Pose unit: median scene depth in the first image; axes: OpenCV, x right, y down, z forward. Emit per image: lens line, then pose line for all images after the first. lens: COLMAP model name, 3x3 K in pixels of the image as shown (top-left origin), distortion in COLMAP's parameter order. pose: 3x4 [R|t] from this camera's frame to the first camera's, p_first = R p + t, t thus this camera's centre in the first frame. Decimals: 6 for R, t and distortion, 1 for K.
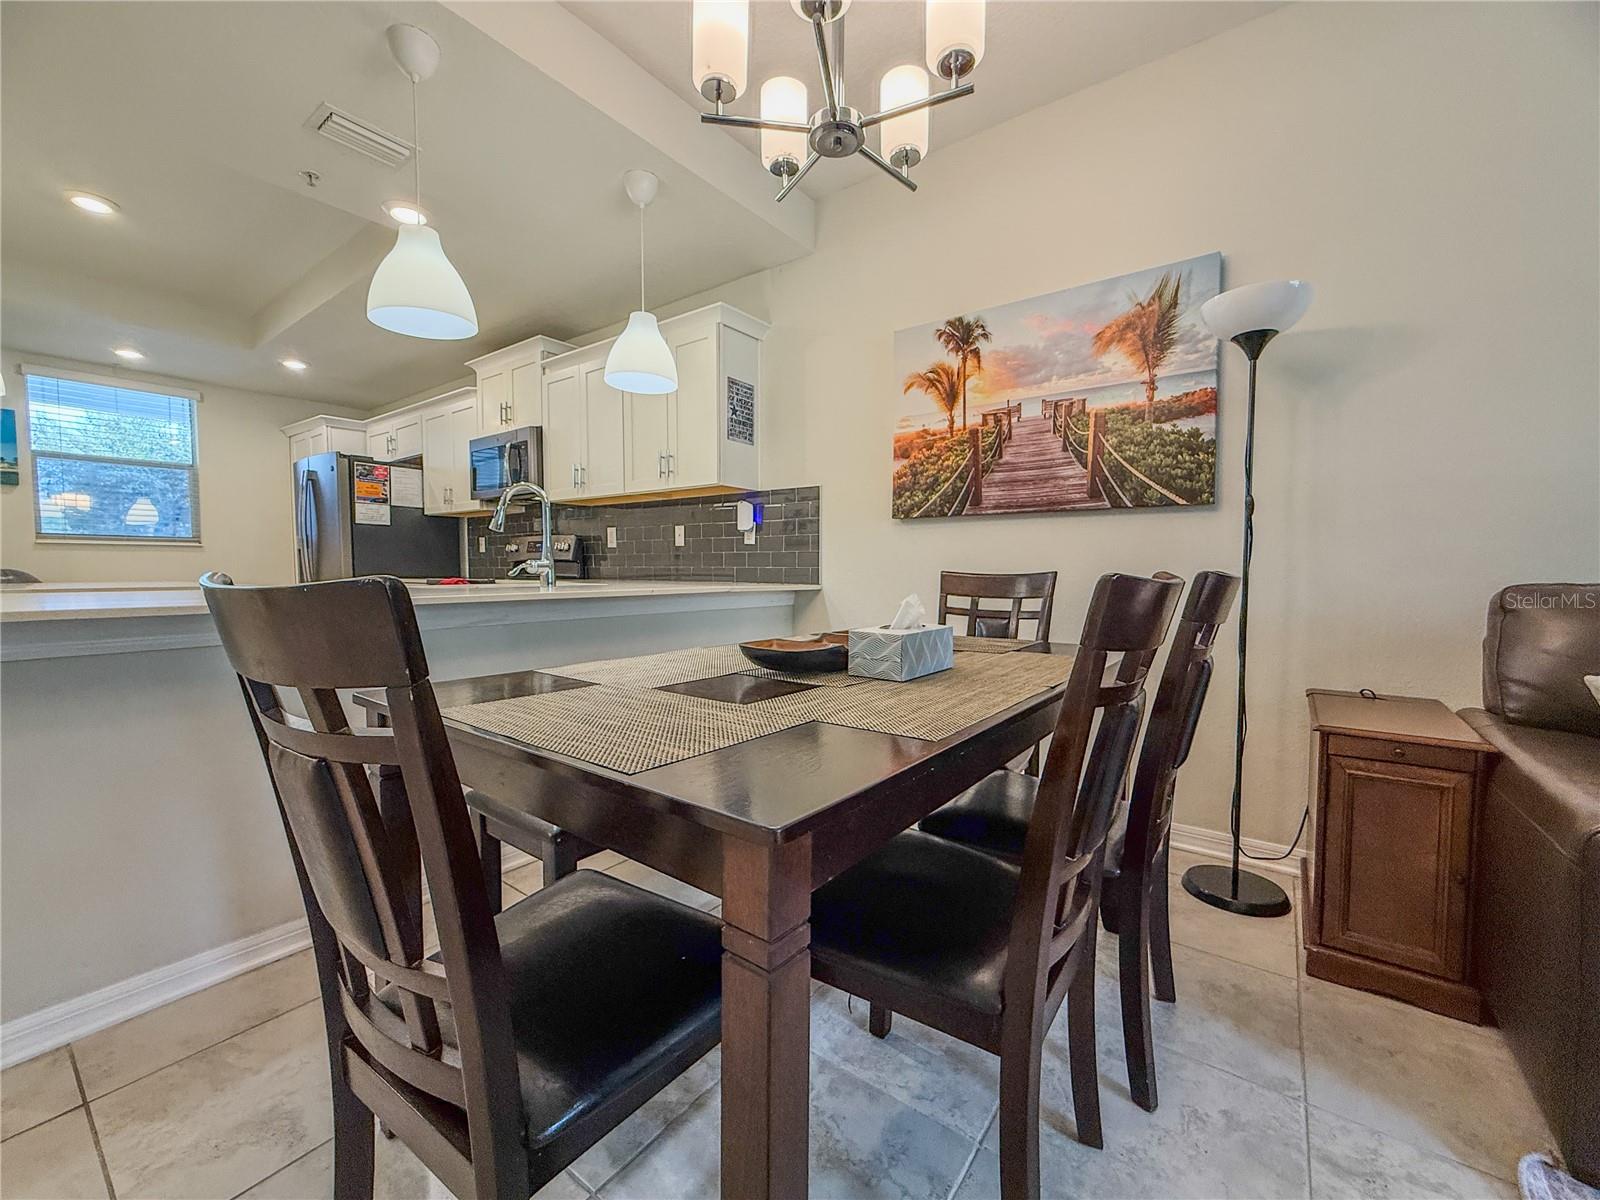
lens RADIAL K [[648.1, 0, 792.8], [0, 648.1, 600.5], [0, 0, 1]] dist [0.000839, 0.000366]
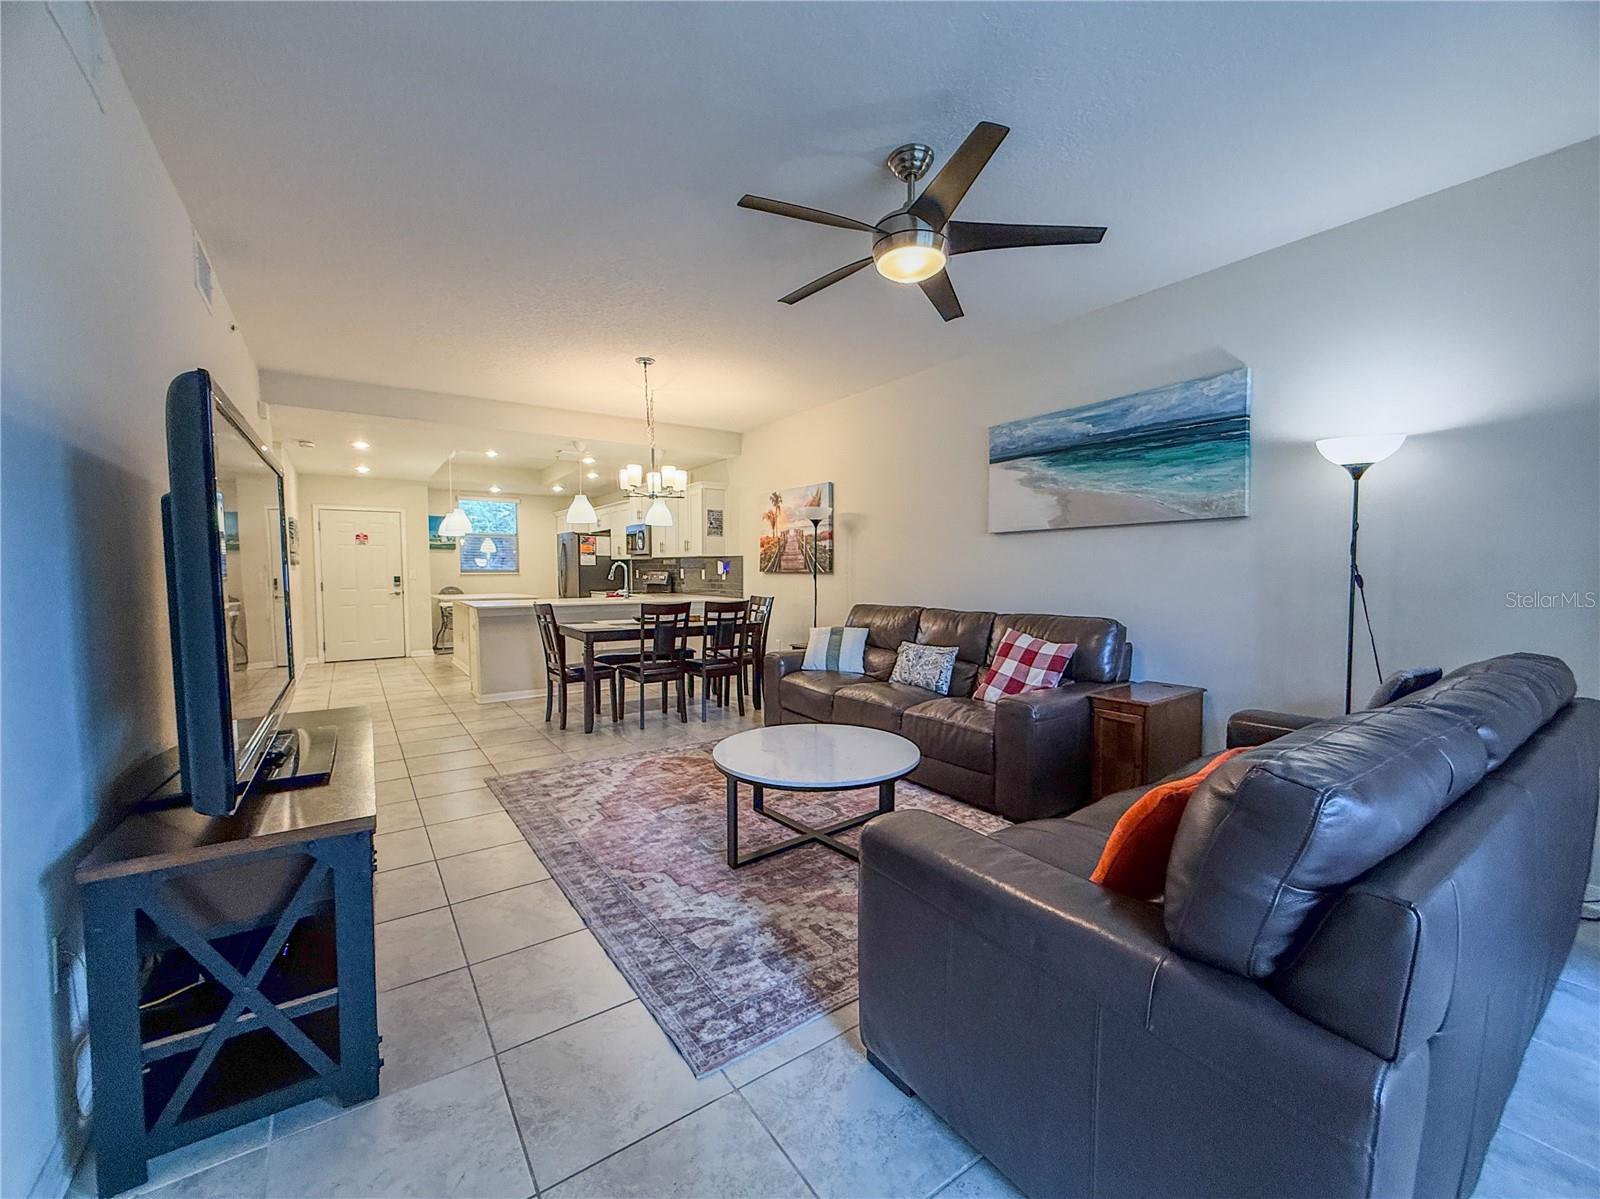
lens RADIAL K [[648.1, 0, 793.6], [0, 648.1, 600.1], [0, 0, 1]] dist [0.000839, 0.000366]
pose [[0.948314, 0.012594, -0.317083, 1.105171], [-0.013683, 0.999906, -0.001209, -0.022615], [0.317038, 0.005485, 0.948397, -1.315883]]
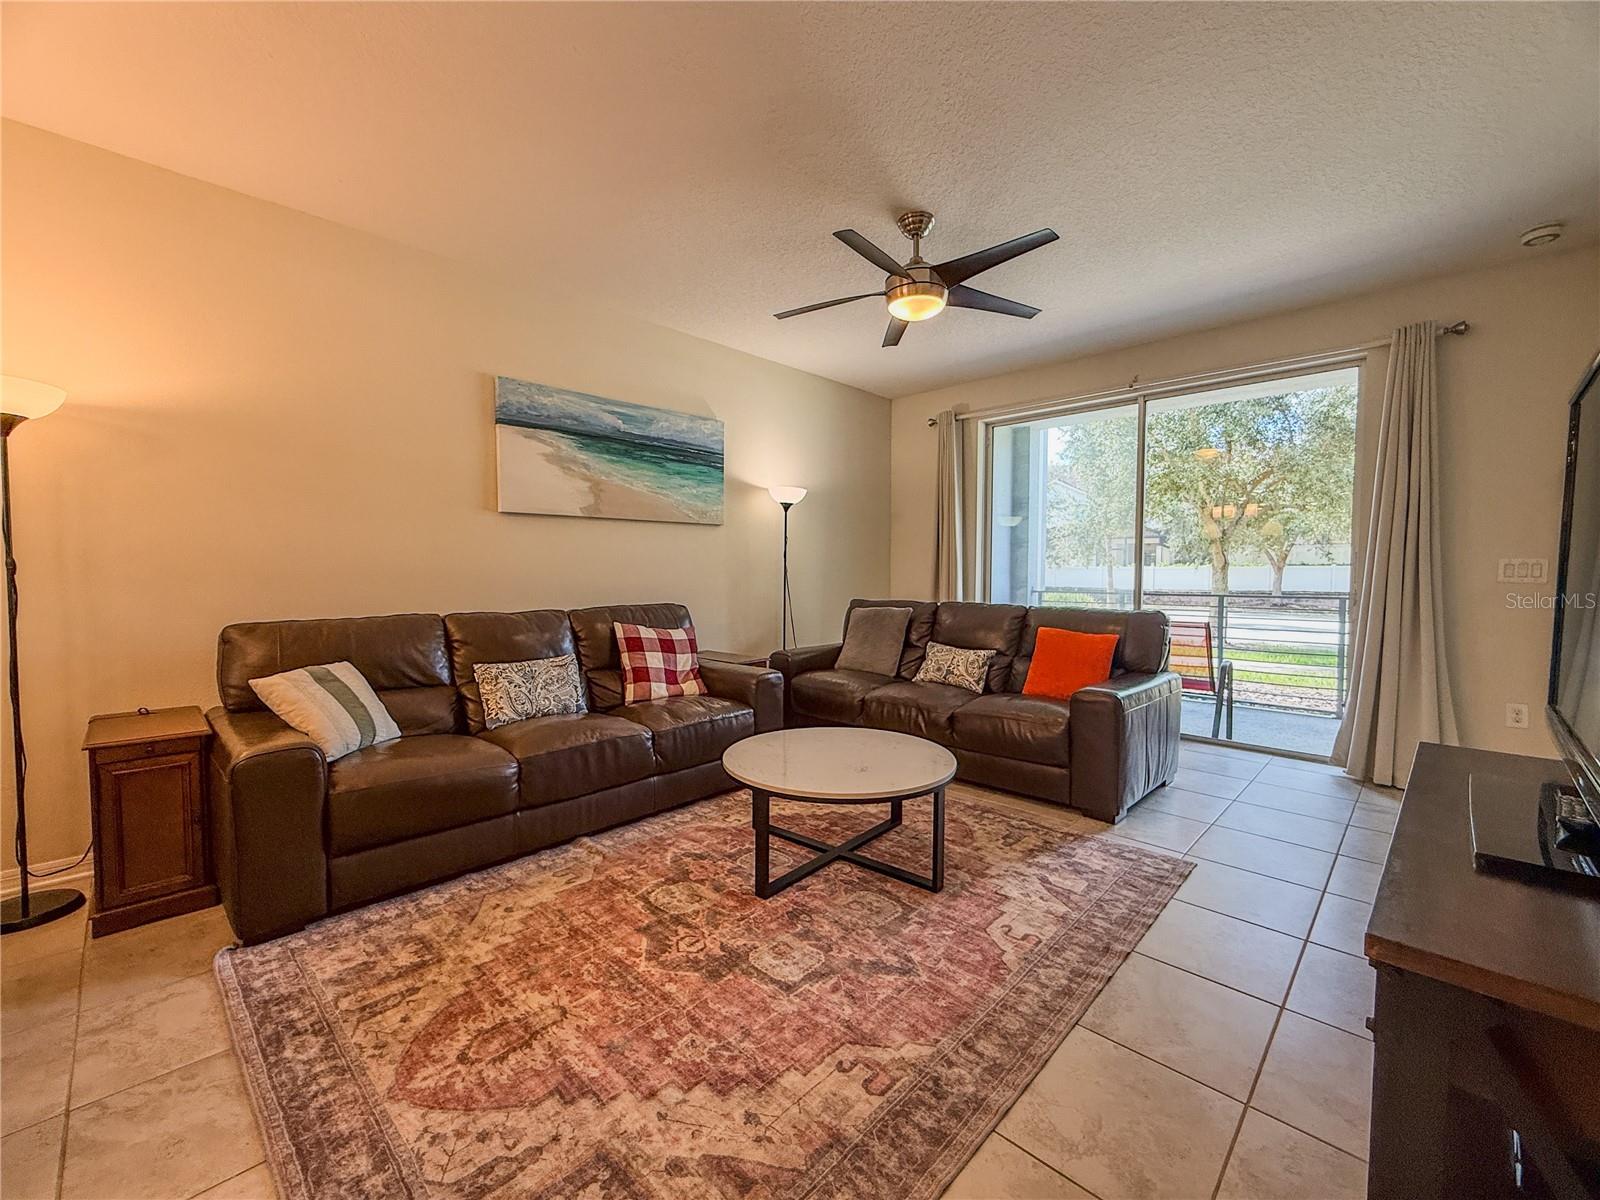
lens RADIAL K [[648.1, 0, 808.0], [0, 648.1, 603.4], [0, 0, 1]] dist [0.000839, 0.000366]
pose [[0.124479, -0.046026, 0.991154, -0.161838], [0.049879, 0.997951, 0.040078, -0.041258], [-0.990968, 0.044449, 0.126520, -0.353000]]
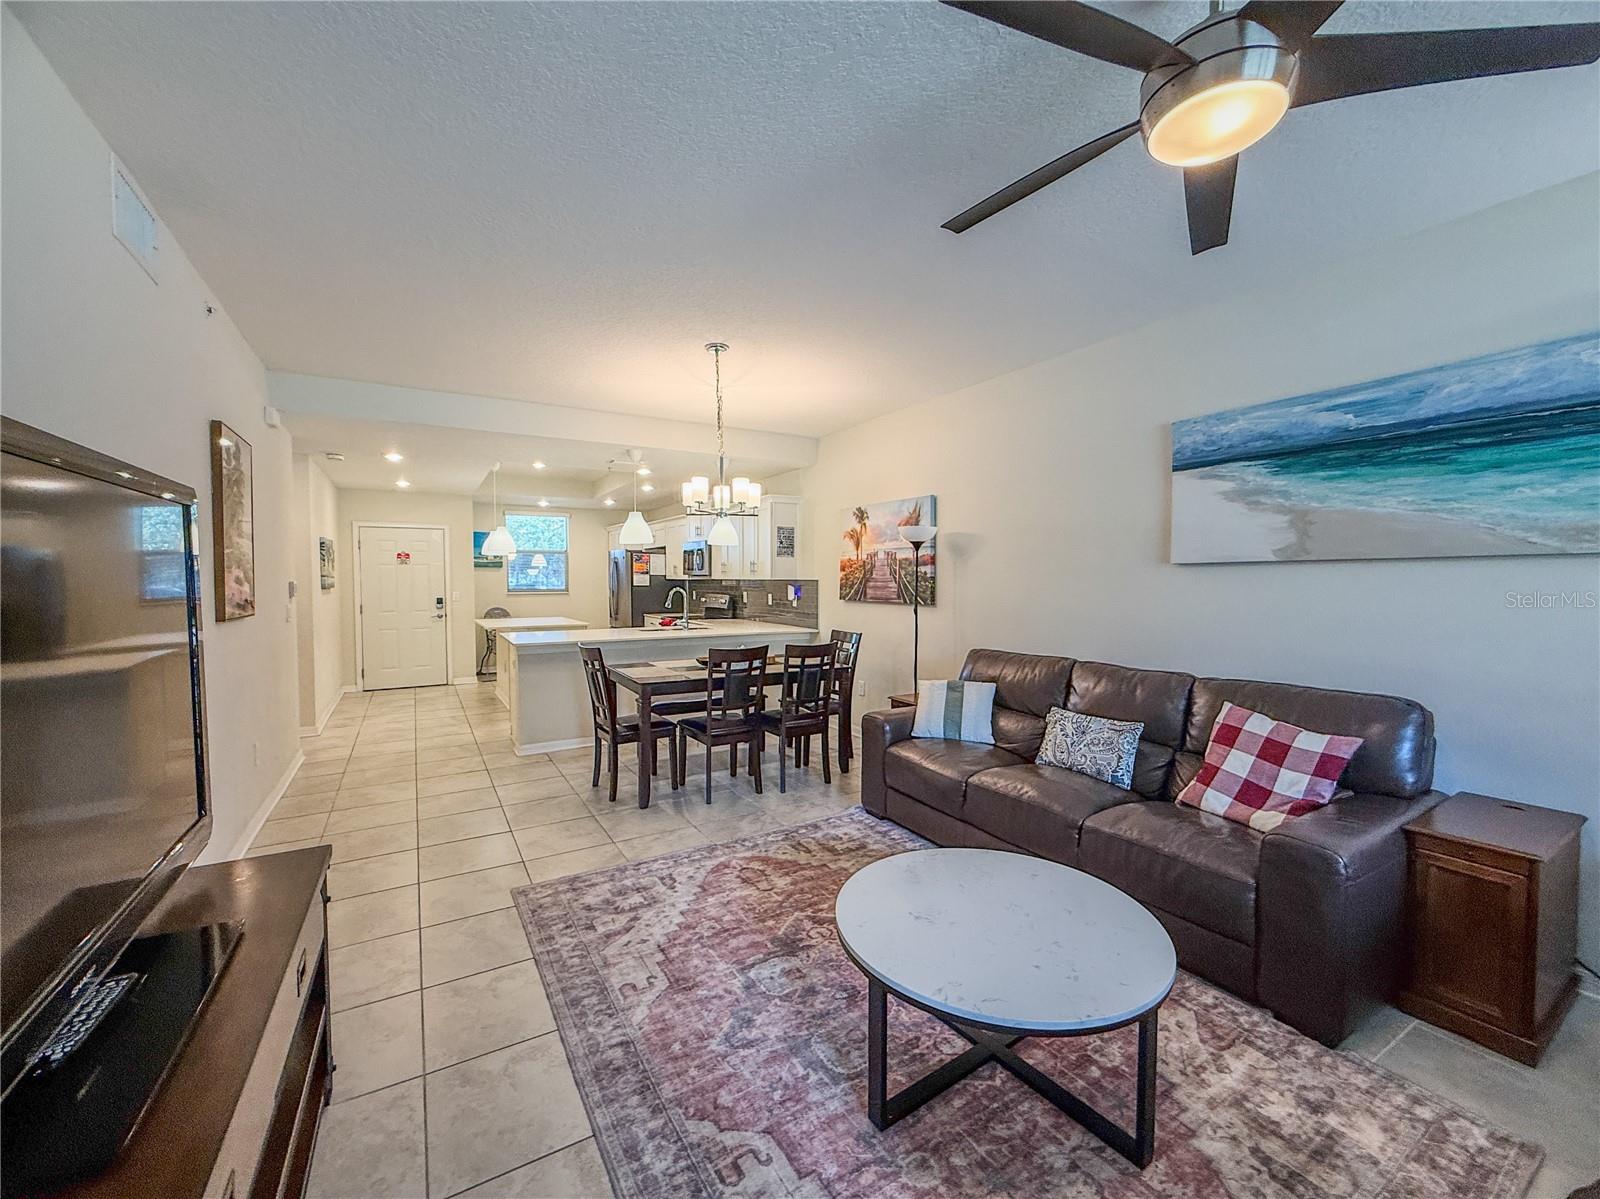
lens RADIAL K [[648.1, 0, 794.5], [0, 648.1, 603.7], [0, 0, 1]] dist [0.000839, 0.000366]
pose [[0.923467, 0.014611, -0.383400, 0.863070], [-0.018675, 0.999802, -0.006880, -0.104218], [0.383223, 0.013513, 0.923557, -1.008199]]
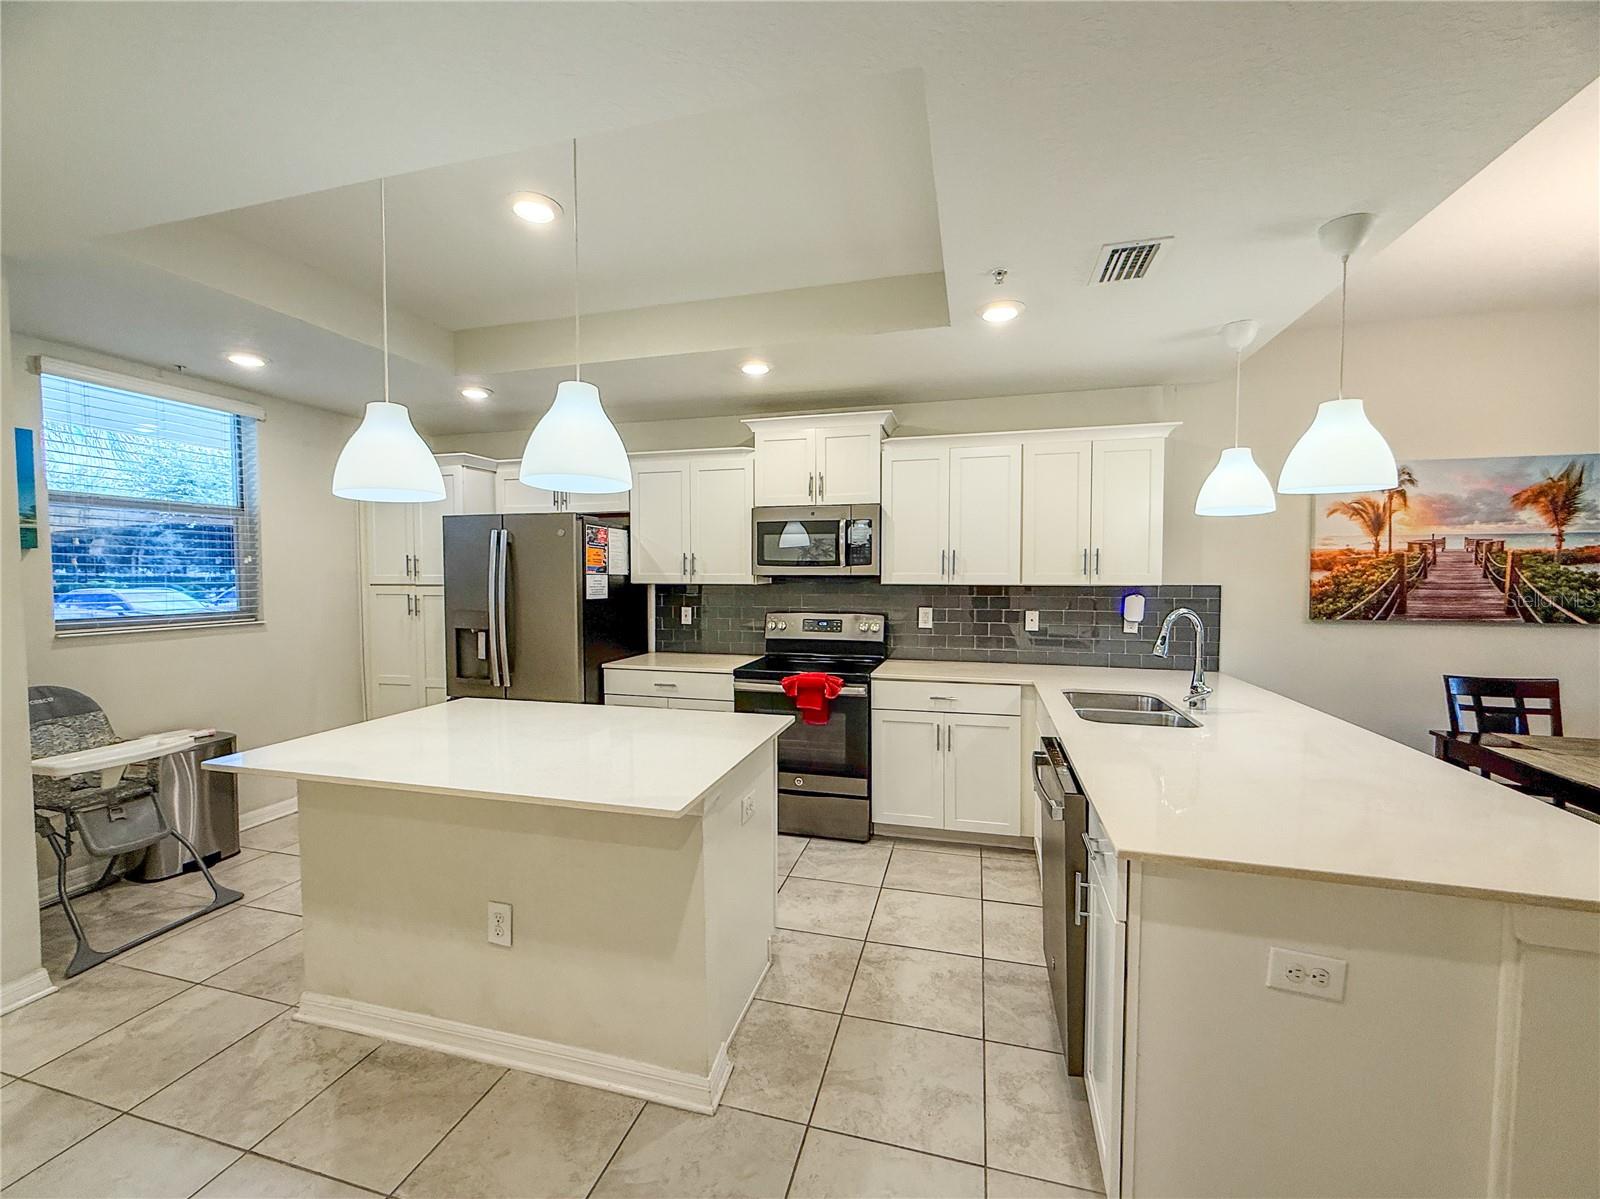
lens RADIAL K [[648.1, 0, 798.0], [0, 648.1, 601.7], [0, 0, 1]] dist [0.000839, 0.000366]
pose [[0.930814, -0.016623, 0.365116, -1.248275], [0.020121, 0.999781, -0.005780, -0.183527], [-0.364940, 0.012727, 0.930944, 0.250188]]
